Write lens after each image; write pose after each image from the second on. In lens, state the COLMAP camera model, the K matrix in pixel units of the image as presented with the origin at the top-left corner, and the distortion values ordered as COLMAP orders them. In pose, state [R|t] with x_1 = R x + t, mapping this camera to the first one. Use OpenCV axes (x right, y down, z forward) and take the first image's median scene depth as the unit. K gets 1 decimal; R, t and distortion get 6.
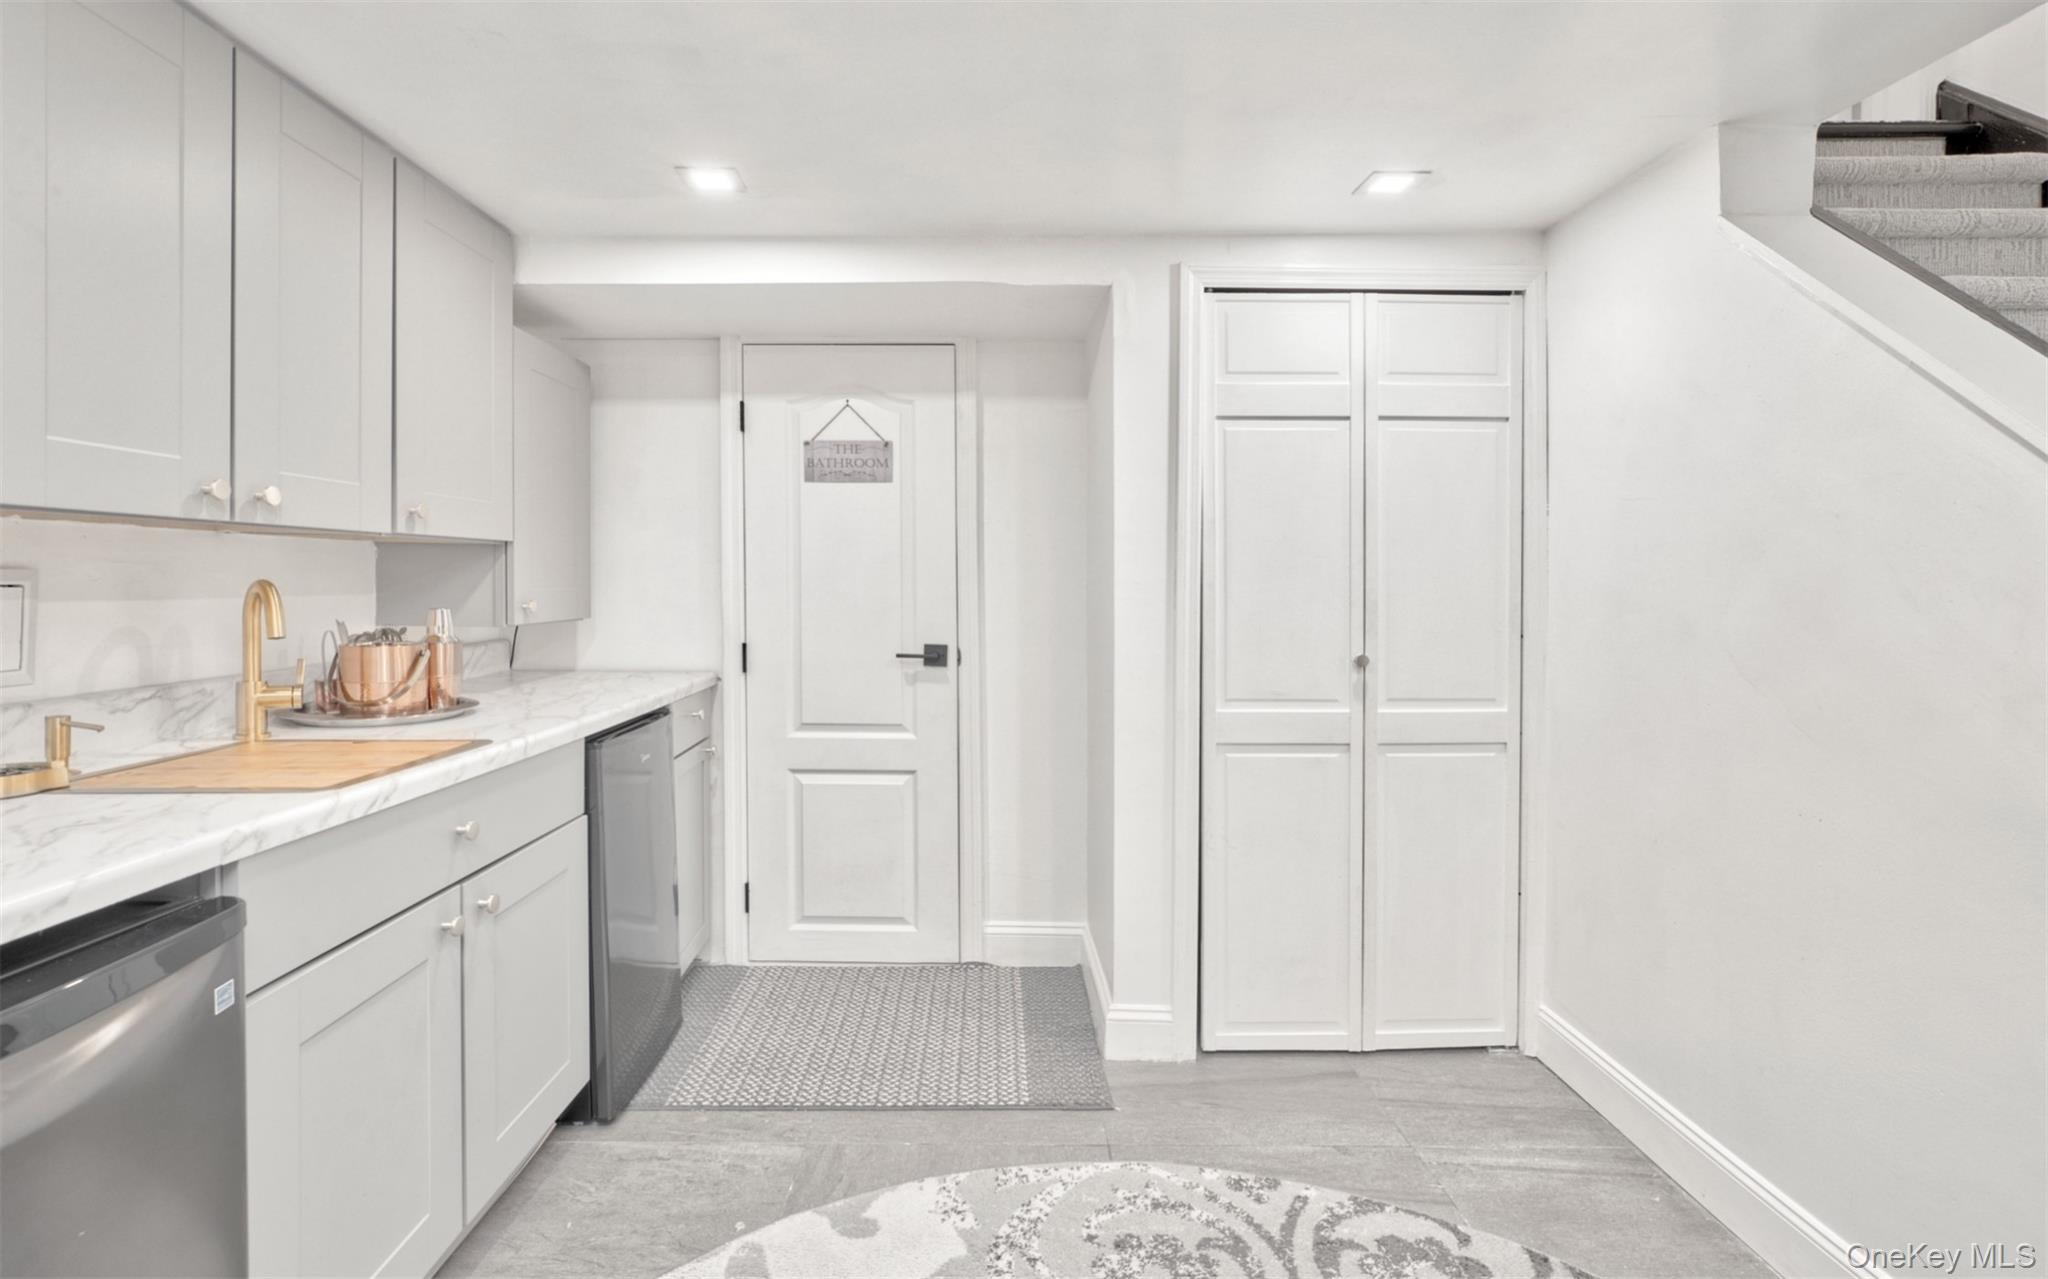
lens RADIAL K [[919.0, 0, 1018.3], [0, 919.0, 609.0], [0, 0, 1]] dist [-0.004669, -0.000144]
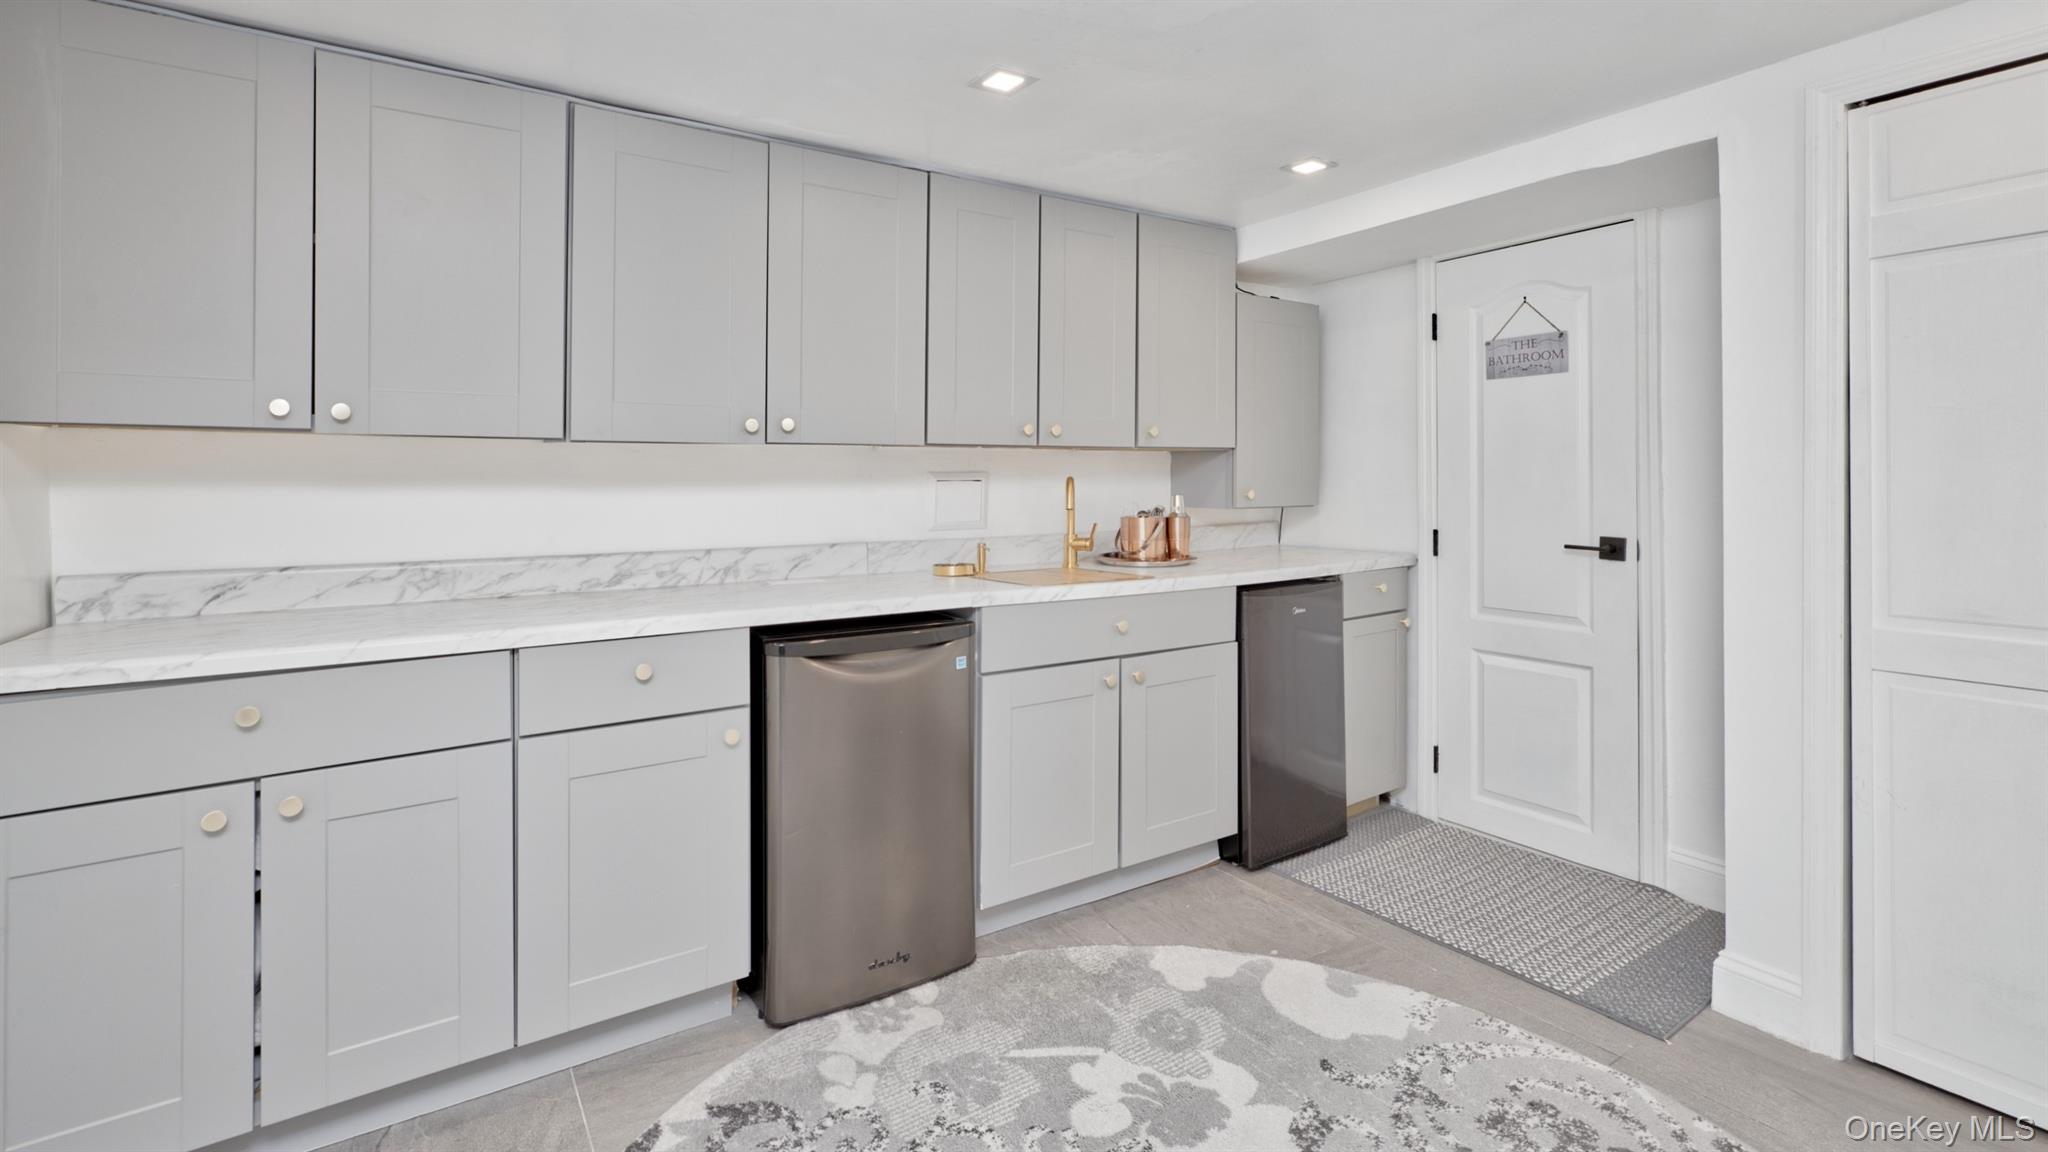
lens RADIAL K [[938.9, 0, 1023.0], [0, 938.9, 482.0], [0, 0, 1]] dist [0.002981, 0.000934]
pose [[0.551641, -0.008088, -0.834042, 0.493412], [-0.014828, 0.999700, -0.019502, 0.012252], [0.833950, 0.023125, 0.551356, -0.063009]]
